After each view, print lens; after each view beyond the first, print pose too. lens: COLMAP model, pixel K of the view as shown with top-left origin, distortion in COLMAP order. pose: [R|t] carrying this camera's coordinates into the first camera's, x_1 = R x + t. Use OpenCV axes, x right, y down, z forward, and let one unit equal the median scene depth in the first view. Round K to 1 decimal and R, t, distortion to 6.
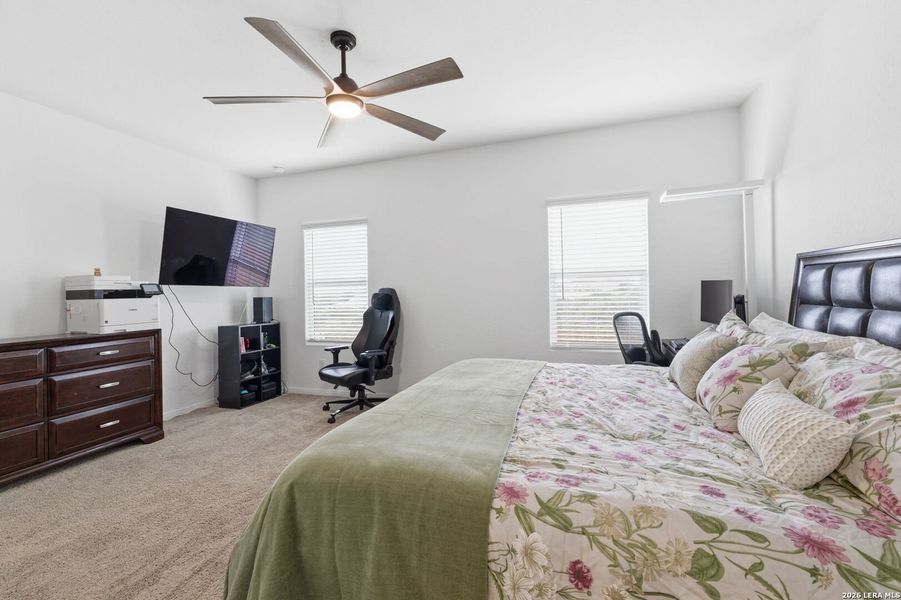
lens RADIAL K [[380.3, 0, 449.7], [0, 380.3, 285.4], [0, 0, 1]] dist [0.001627, 0.000068]
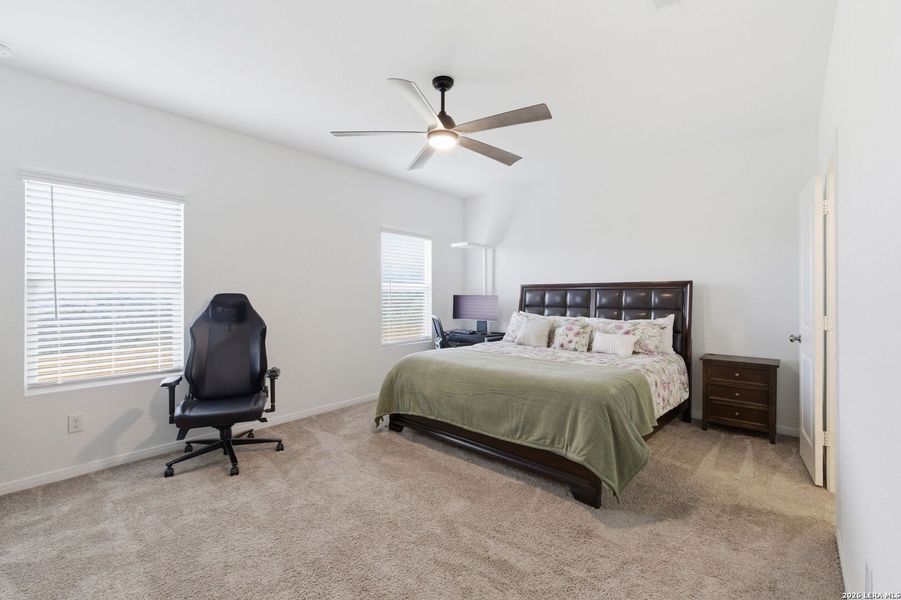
lens RADIAL K [[378.5, 0, 451.9], [0, 378.5, 292.0], [0, 0, 1]] dist [0.001156, -0.000175]
pose [[0.387133, 0.033873, 0.921401, -0.790467], [-0.019968, 0.999399, -0.028351, 0.018924], [-0.921807, -0.007423, 0.387577, 0.310399]]
